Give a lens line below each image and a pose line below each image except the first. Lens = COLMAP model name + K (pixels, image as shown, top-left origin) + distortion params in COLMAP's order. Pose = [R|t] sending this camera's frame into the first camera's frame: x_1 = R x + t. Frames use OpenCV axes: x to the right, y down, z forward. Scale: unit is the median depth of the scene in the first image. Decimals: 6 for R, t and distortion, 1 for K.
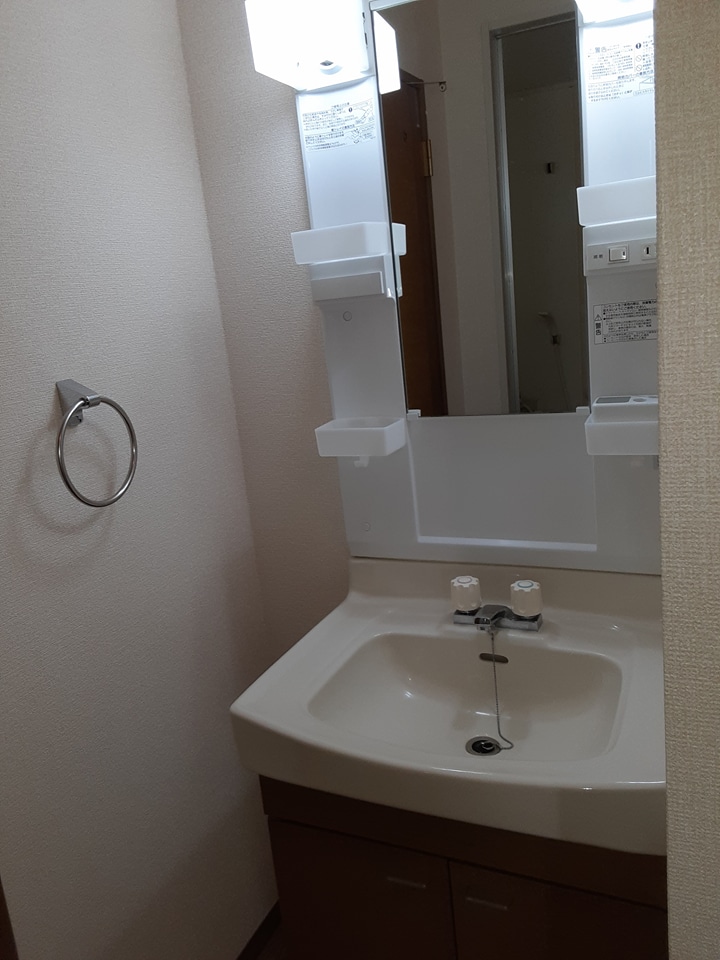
lens RADIAL K [[766.4, 0, 375.3], [0, 766.4, 461.8], [0, 0, 1]] dist [0.134520, -0.194540]
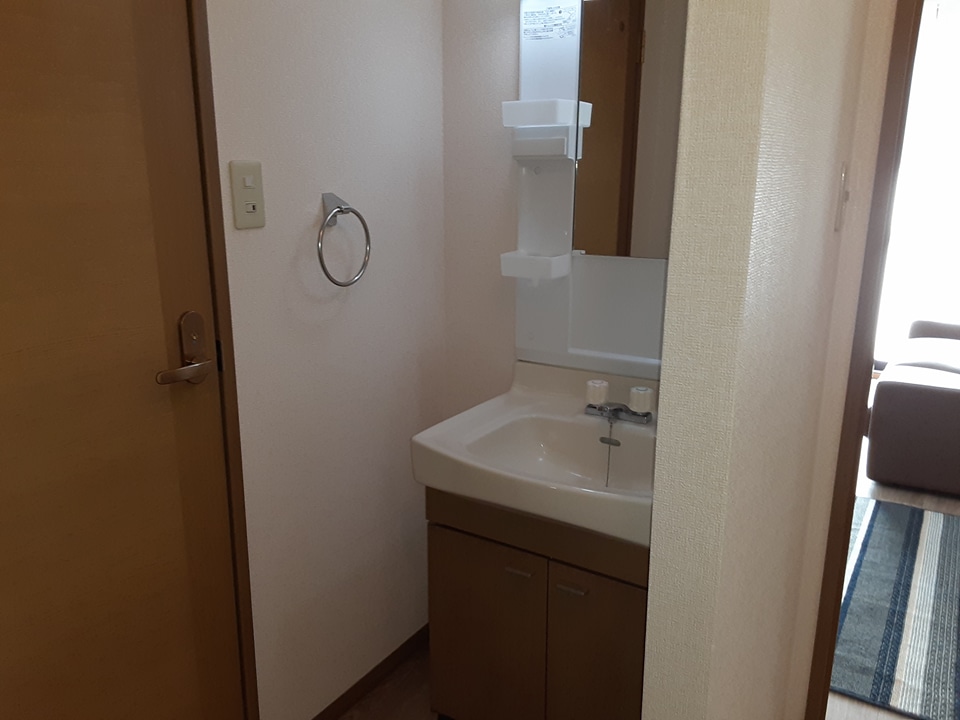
lens RADIAL K [[769.3, 0, 479.1], [0, 769.3, 357.5], [0, 0, 1]] dist [0.130643, -0.196329]
pose [[0.982406, 0.138316, -0.125489, 0.079334], [-0.134506, 0.990169, 0.038384, 0.091335], [0.129565, -0.020829, 0.991352, -0.332773]]
